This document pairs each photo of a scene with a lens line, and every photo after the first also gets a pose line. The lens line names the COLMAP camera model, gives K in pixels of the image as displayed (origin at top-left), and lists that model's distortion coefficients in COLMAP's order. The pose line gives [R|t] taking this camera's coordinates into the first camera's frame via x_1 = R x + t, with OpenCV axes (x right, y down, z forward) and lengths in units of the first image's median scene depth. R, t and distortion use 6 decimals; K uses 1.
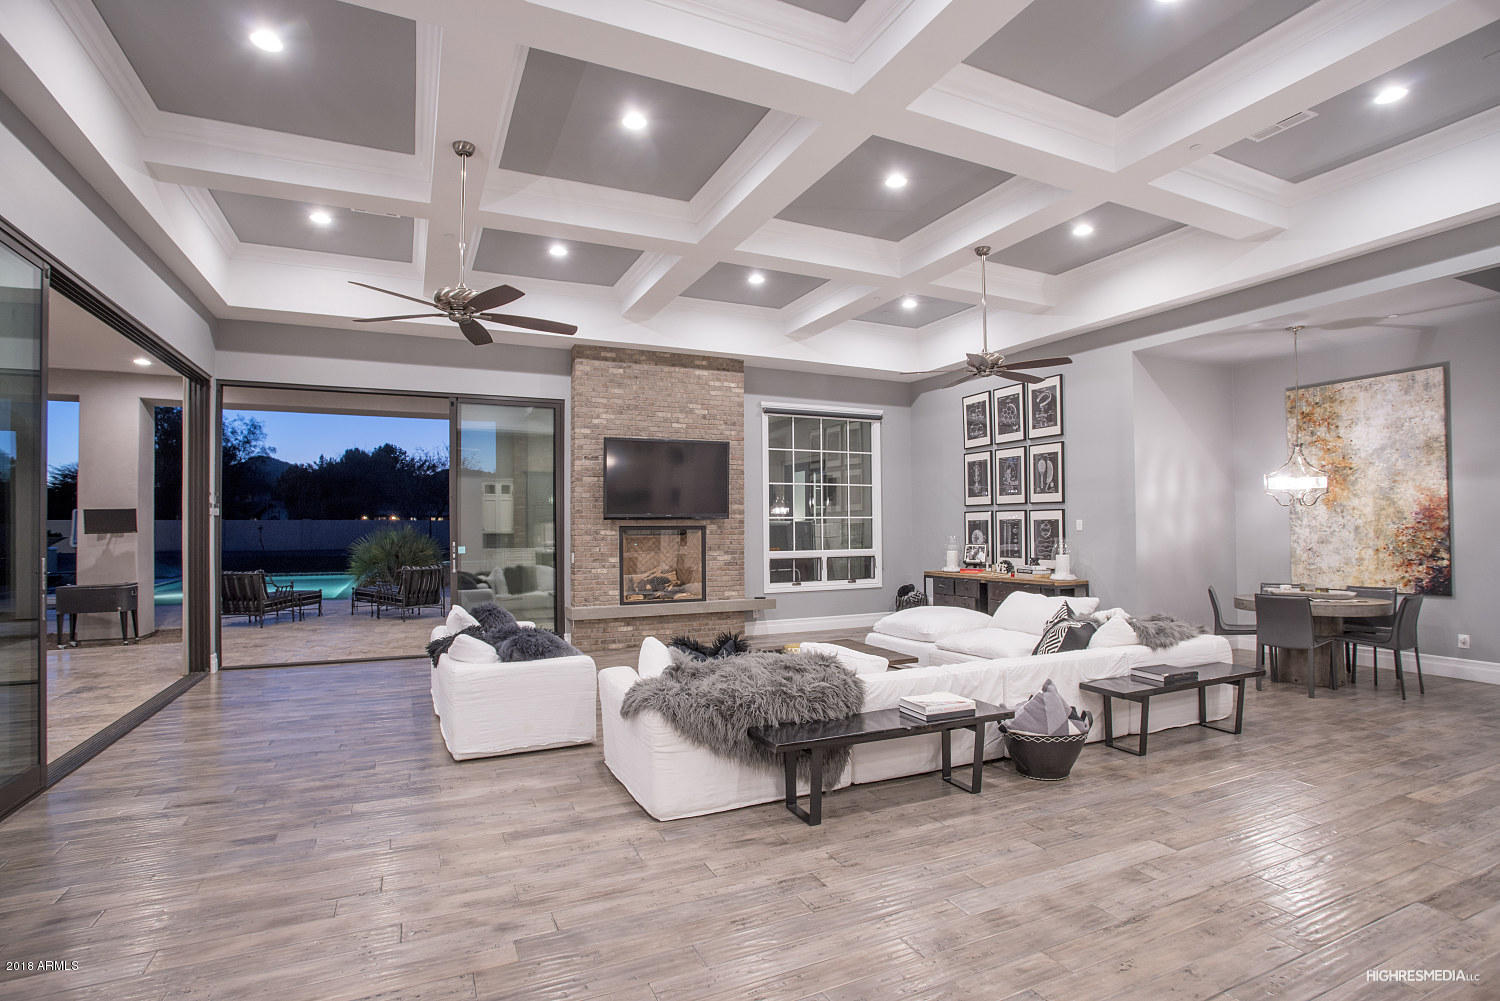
lens RADIAL K [[729.9, 0, 751.8], [0, 729.9, 508.7], [0, 0, 1]] dist [-0.050938, 0.000774]
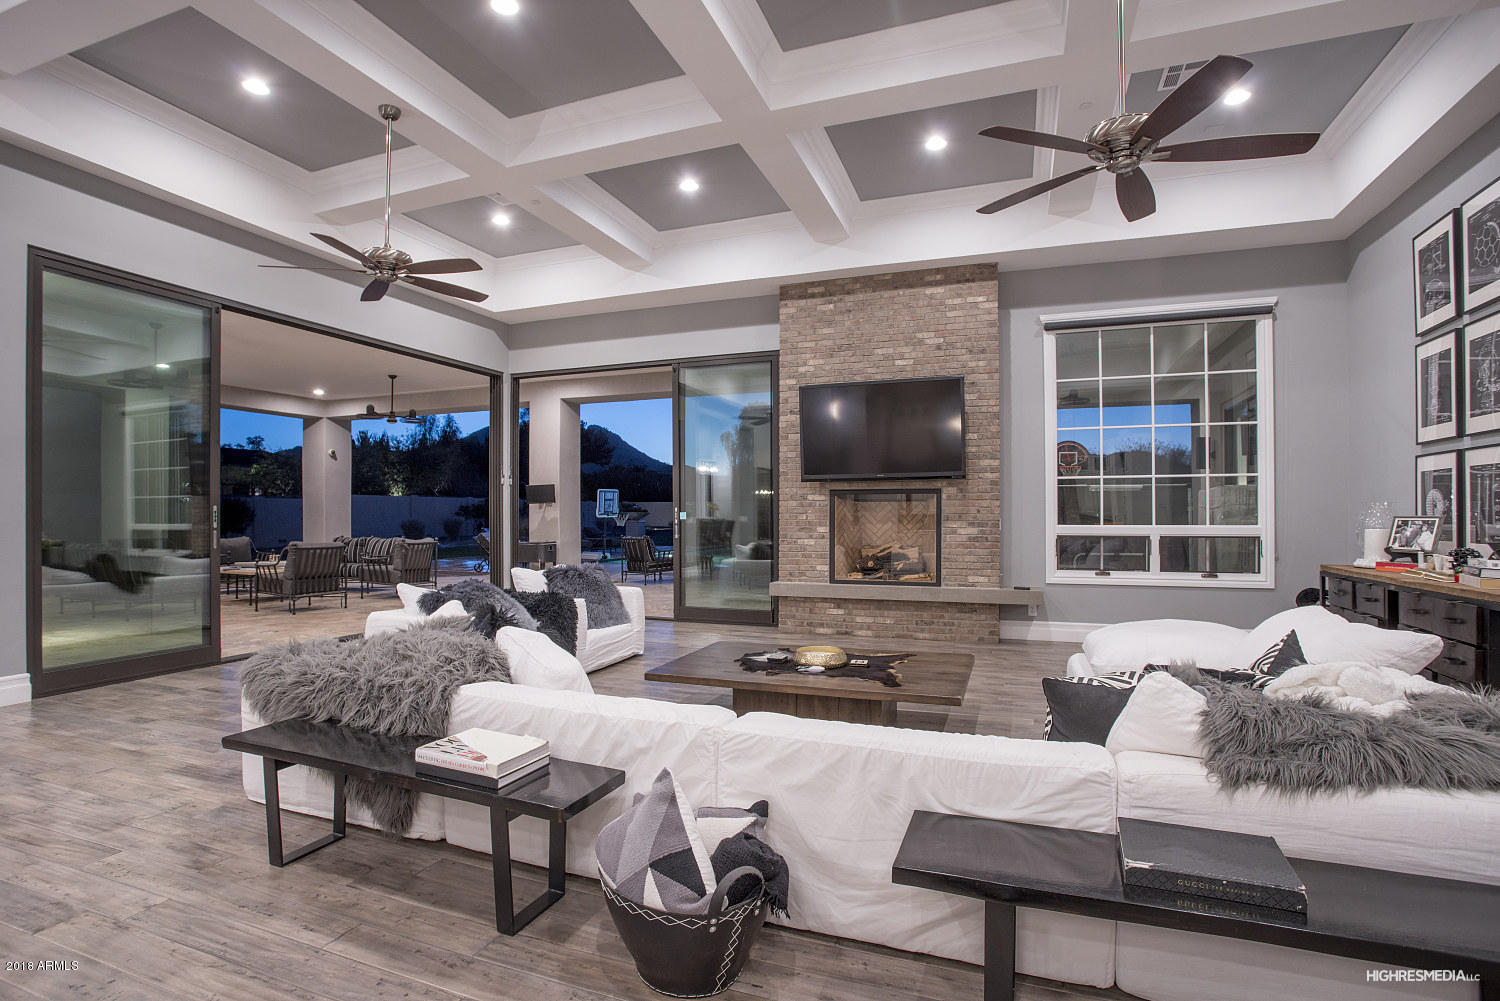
lens RADIAL K [[734.9, 0, 753.2], [0, 734.9, 498.9], [0, 0, 1]] dist [-0.043728, 0.004718]
pose [[0.702670, -0.008919, -0.711460, 0.345818], [0.012751, 0.999919, 0.000059, 0.031896], [0.711401, -0.009113, 0.702727, 0.318990]]
